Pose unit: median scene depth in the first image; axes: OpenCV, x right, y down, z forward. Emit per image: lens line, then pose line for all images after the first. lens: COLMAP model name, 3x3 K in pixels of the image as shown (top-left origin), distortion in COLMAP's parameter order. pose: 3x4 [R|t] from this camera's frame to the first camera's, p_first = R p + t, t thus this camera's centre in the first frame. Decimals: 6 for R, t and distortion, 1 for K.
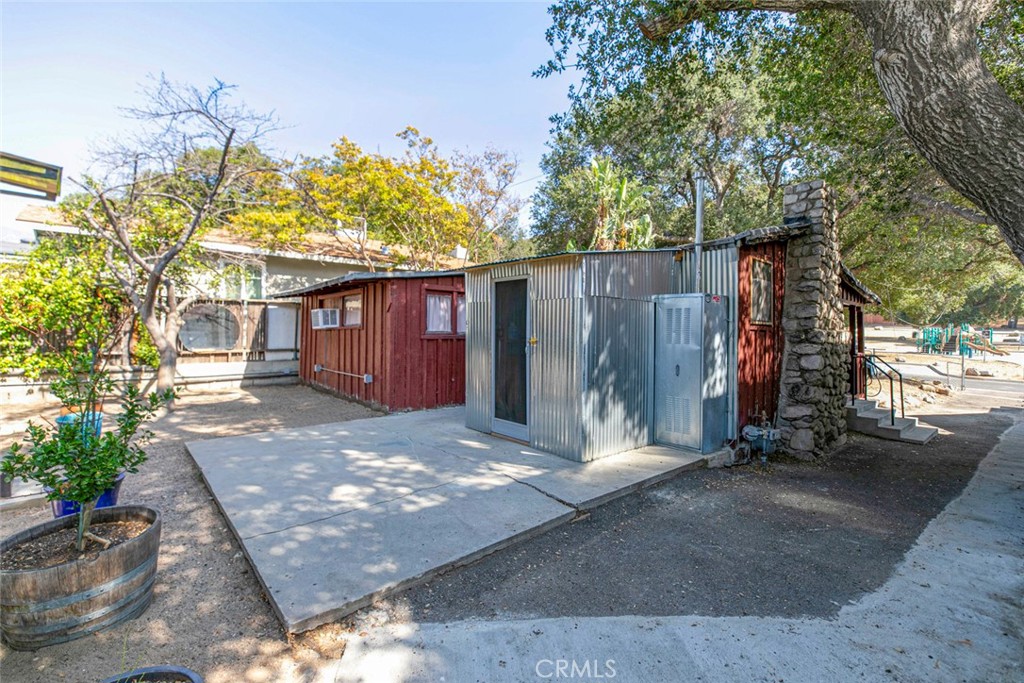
lens RADIAL K [[458.9, 0, 500.8], [0, 458.9, 336.4], [0, 0, 1]] dist [0.000385, -0.000026]
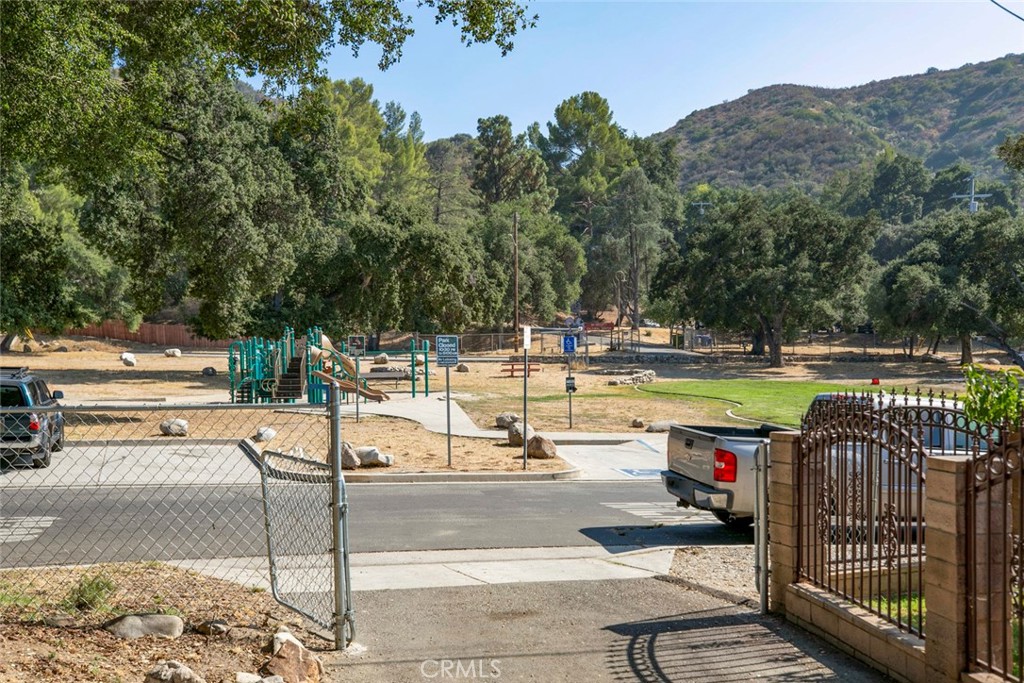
lens RADIAL K [[989.6, 0, 511.4], [0, 989.6, 436.4], [0, 0, 1]] dist [0.006924, 0.002022]
pose [[0.547660, -0.074581, 0.833371, 0.369522], [0.032251, 0.997161, 0.068045, 0.014697], [-0.836079, -0.010389, 0.548510, 0.372933]]
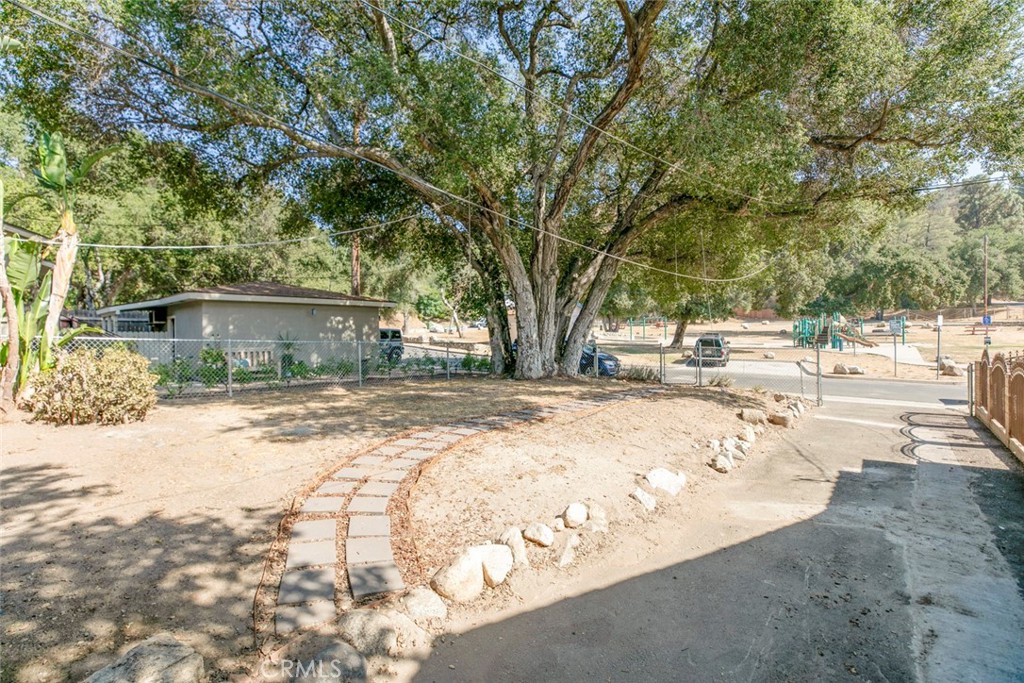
lens RADIAL K [[470.9, 0, 508.9], [0, 470.9, 339.3], [0, 0, 1]] dist [-0.042594, 0.014843]
pose [[0.986414, -0.027187, 0.162015, 0.234197], [0.027965, 0.999606, -0.002521, 0.008387], [-0.161883, 0.007017, 0.986785, 0.213730]]
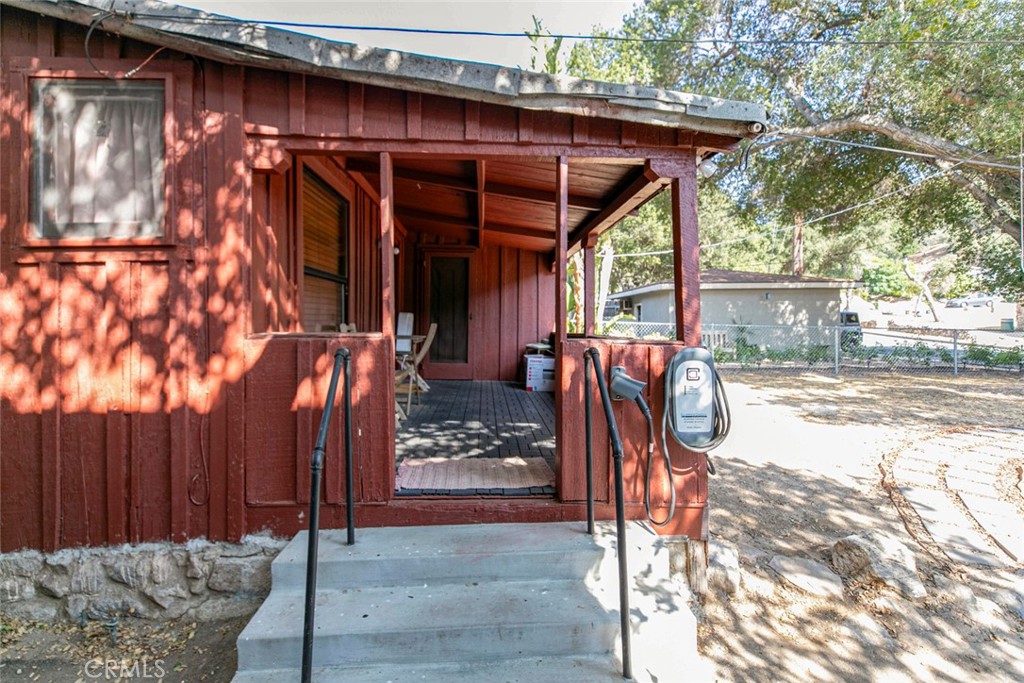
lens RADIAL K [[478.1, 0, 510.6], [0, 478.1, 326.3], [0, 0, 1]] dist [0.010043, 0.000317]
pose [[0.799550, -0.016627, -0.600370, 0.206623], [0.012441, 0.999861, -0.011122, 0.006898], [0.600471, 0.001423, 0.799645, 0.175130]]
